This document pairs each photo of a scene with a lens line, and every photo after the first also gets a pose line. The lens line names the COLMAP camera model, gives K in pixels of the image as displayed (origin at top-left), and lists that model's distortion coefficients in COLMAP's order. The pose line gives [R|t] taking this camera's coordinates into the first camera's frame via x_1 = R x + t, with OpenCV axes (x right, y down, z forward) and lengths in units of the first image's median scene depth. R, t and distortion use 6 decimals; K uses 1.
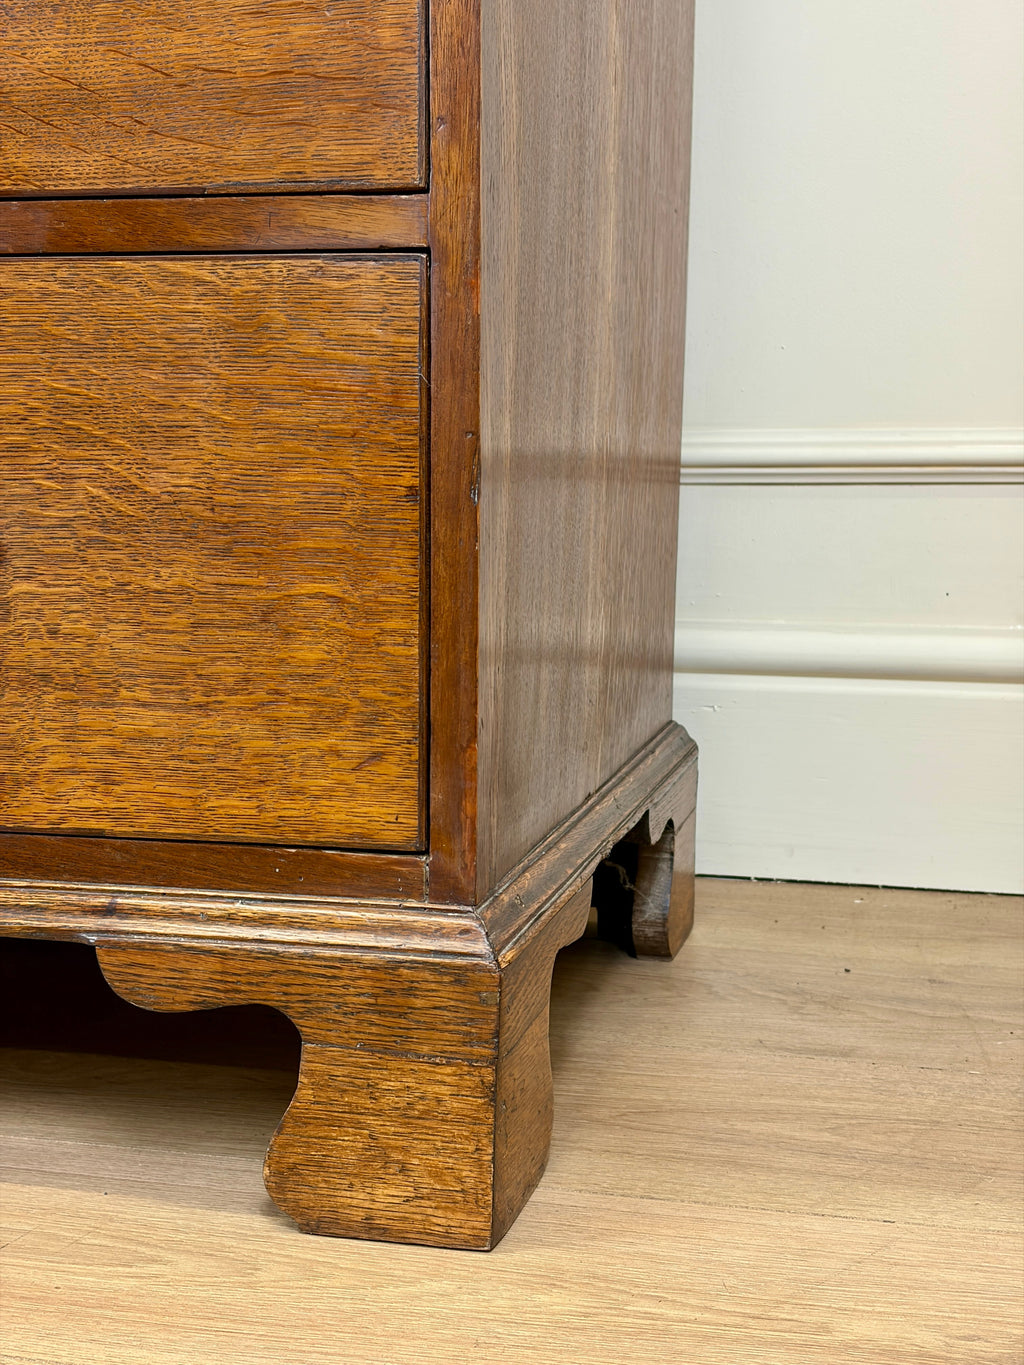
lens RADIAL K [[1694.1, 0, 482.7], [0, 1694.1, 663.1], [0, 0, 1]] dist [0.216338, -0.730964]
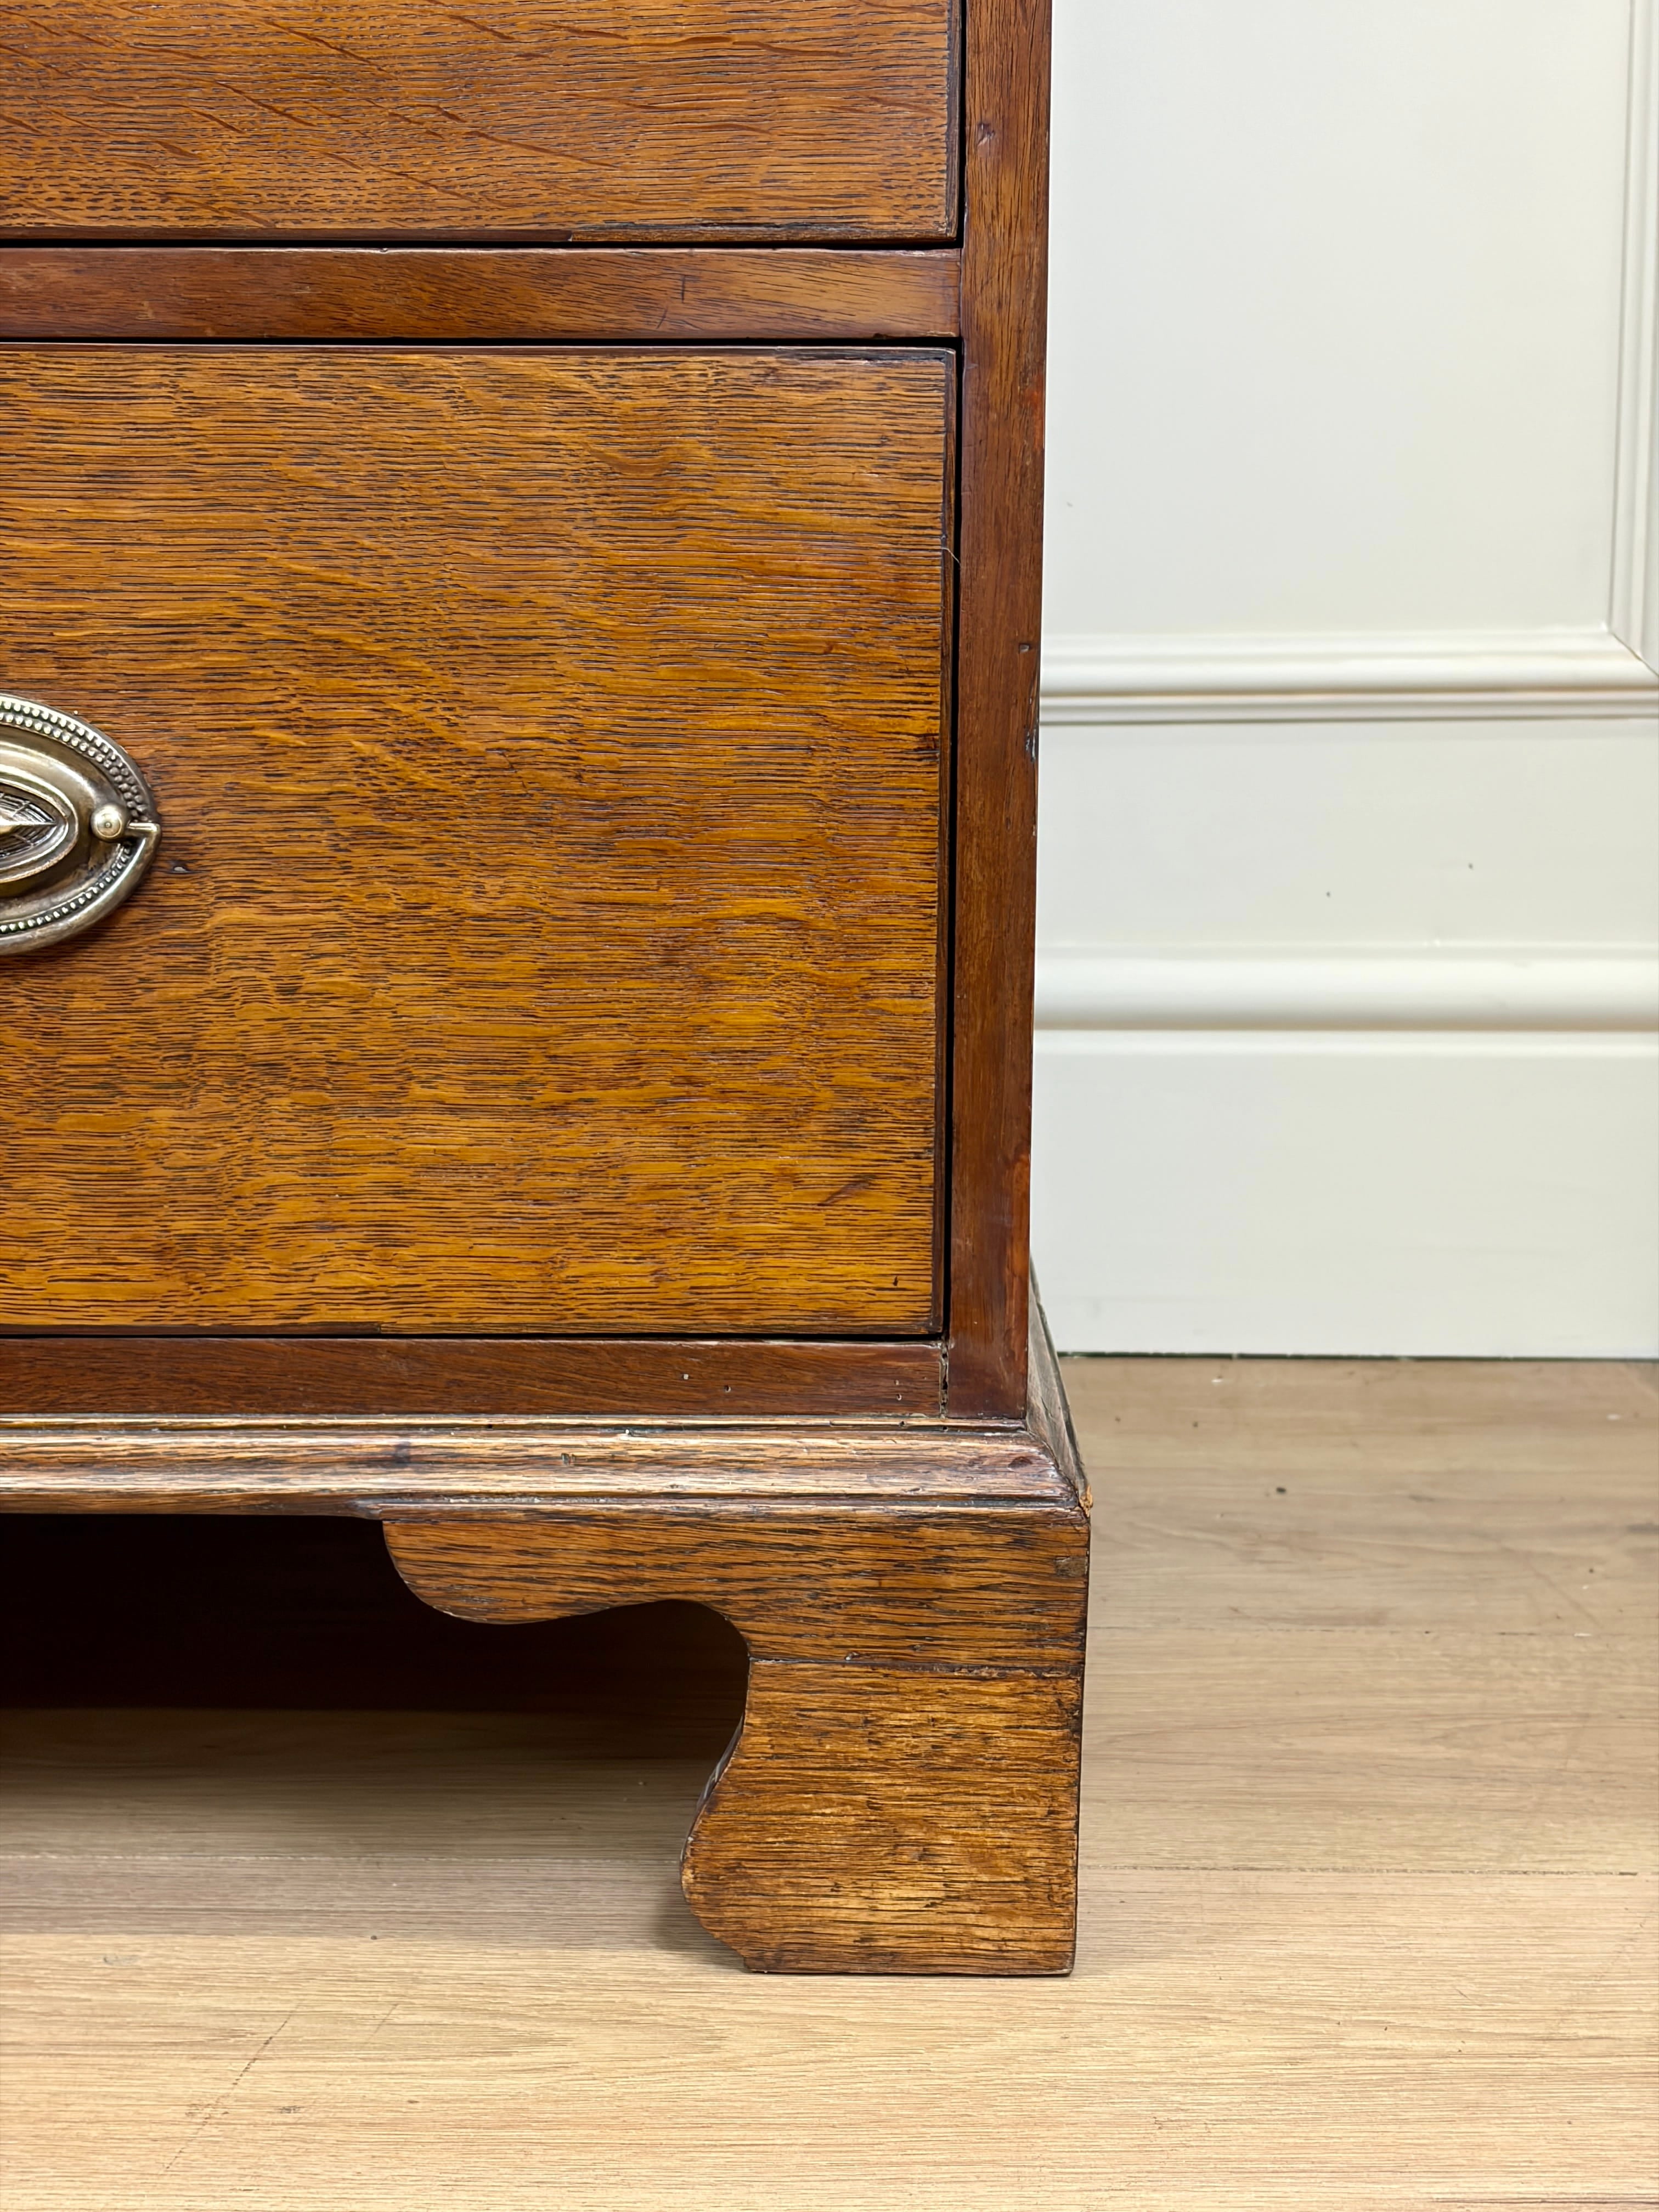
lens RADIAL K [[2768.5, 0, 829.8], [0, 2768.5, 1066.3], [0, 0, 1]] dist [0.211791, -0.714648]
pose [[0.982929, -0.031676, 0.181235, -0.252210], [0.028412, 0.999384, 0.020577, -0.006836], [-0.181776, -0.015076, 0.983224, 0.029925]]
